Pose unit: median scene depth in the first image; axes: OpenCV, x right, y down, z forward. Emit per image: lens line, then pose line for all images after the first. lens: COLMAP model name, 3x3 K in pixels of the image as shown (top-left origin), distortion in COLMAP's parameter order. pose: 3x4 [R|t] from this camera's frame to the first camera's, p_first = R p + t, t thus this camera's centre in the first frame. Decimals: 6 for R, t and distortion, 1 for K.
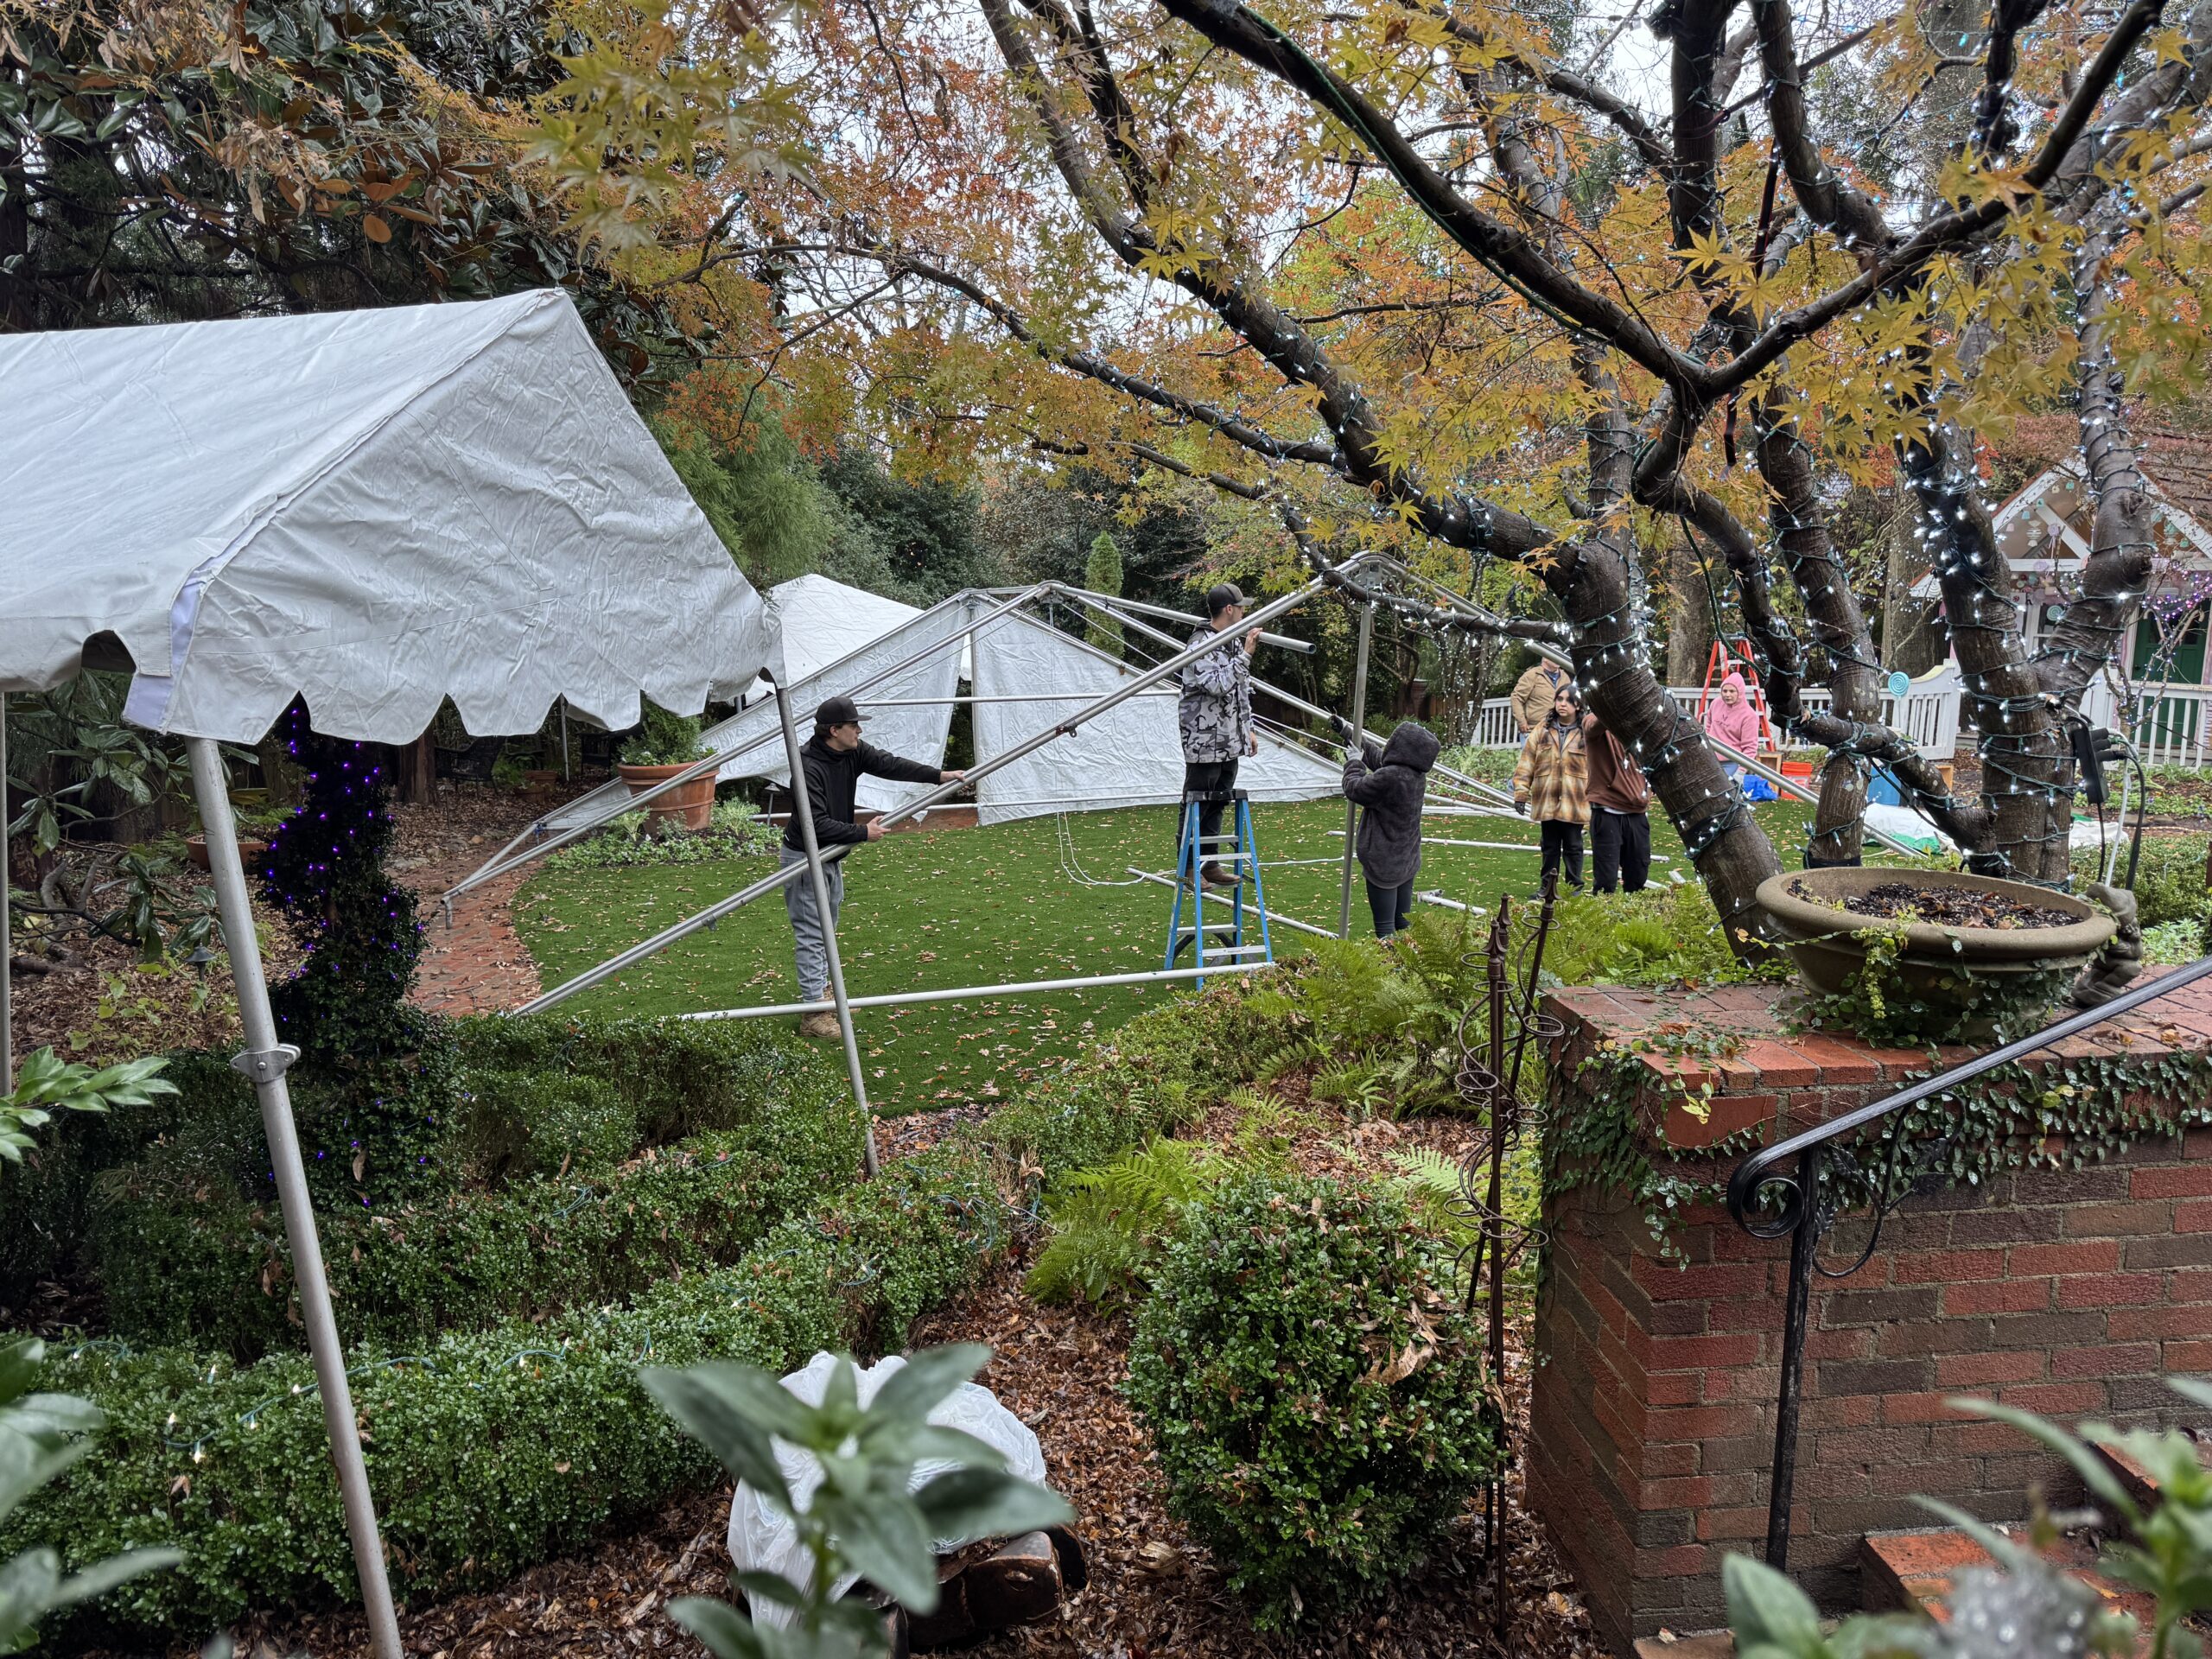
lens RADIAL K [[1522.9, 0, 1106.0], [0, 1522.9, 829.5], [0, 0, 1]] dist [0.156216, -0.283188]
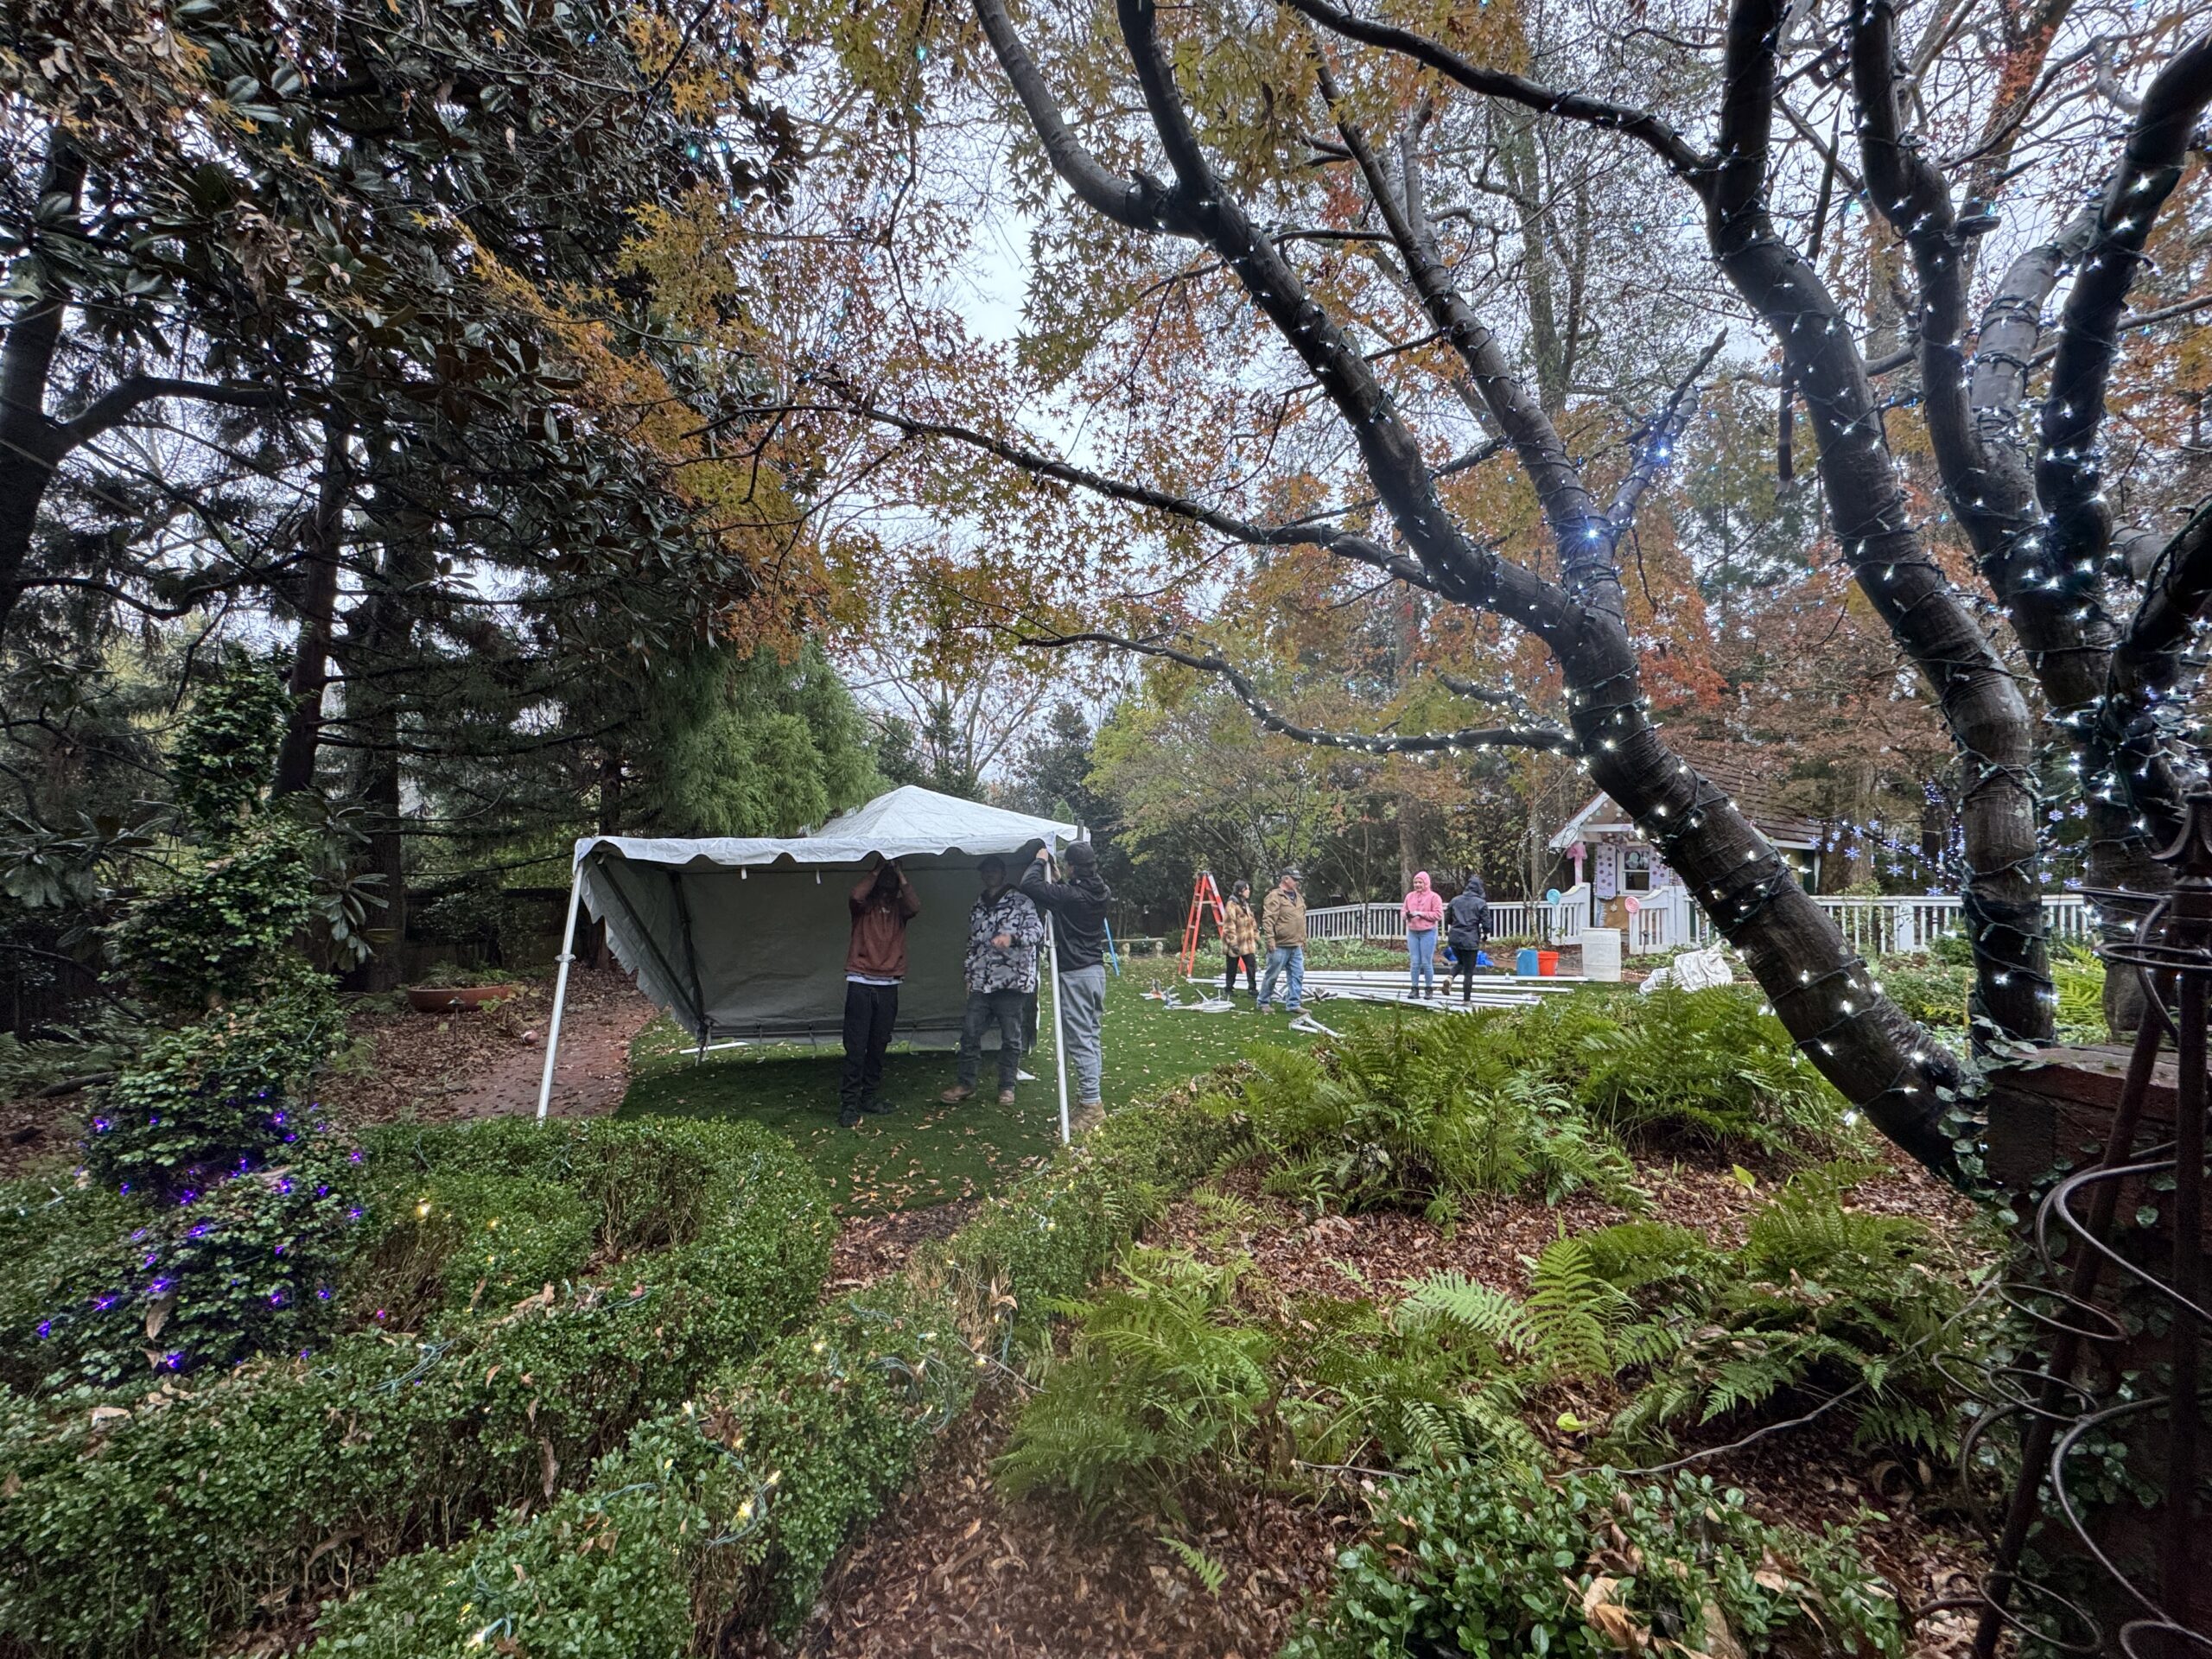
lens RADIAL K [[886.3, 0, 1111.8], [0, 886.3, 821.1], [0, 0, 1]] dist [0.001950, -0.000087]
pose [[0.998630, 0.009753, 0.051404, -0.012102], [0.000631, 0.980155, -0.198229, 0.045933], [-0.052317, 0.197990, 0.978807, 0.385521]]
